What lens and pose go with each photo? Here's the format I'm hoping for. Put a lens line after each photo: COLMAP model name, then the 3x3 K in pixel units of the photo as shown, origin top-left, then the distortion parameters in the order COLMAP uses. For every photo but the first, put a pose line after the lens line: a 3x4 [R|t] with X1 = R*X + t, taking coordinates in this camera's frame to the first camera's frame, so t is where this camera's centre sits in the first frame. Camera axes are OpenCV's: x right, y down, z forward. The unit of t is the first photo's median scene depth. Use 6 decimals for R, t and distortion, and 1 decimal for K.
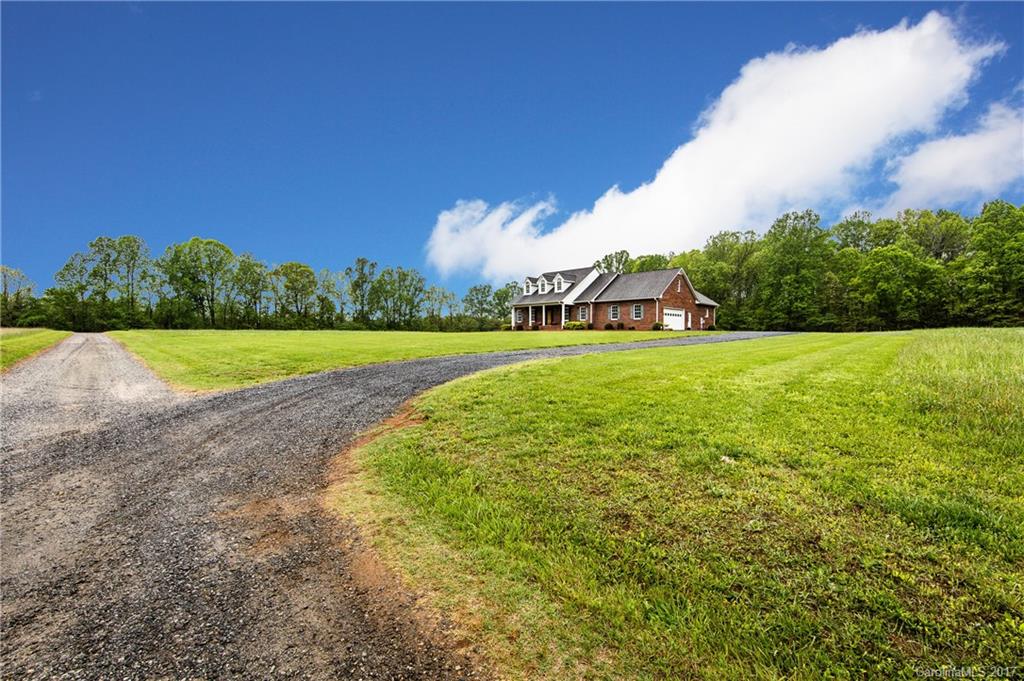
lens RADIAL K [[411.2, 0, 516.5], [0, 411.2, 339.6], [0, 0, 1]] dist [-0.000527, -0.000098]
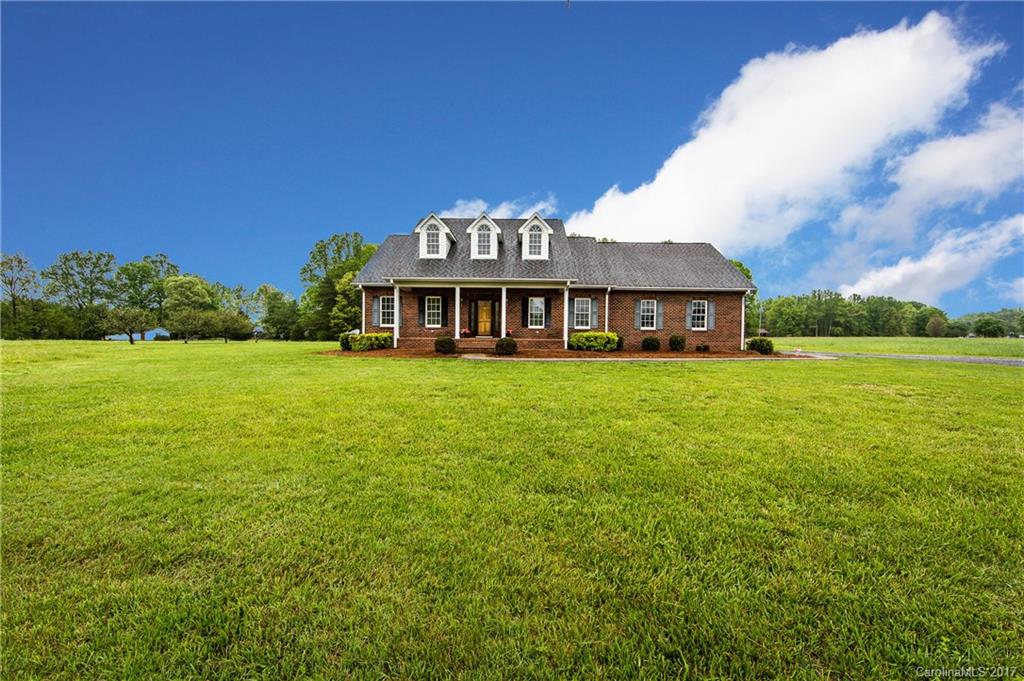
lens RADIAL K [[411.2, 0, 516.5], [0, 411.2, 339.6], [0, 0, 1]] dist [-0.000527, -0.000098]
pose [[0.735531, -0.001459, 0.677489, -0.169851], [-0.000985, 0.999994, 0.003223, -0.033199], [-0.677490, -0.003038, 0.735526, 0.655934]]
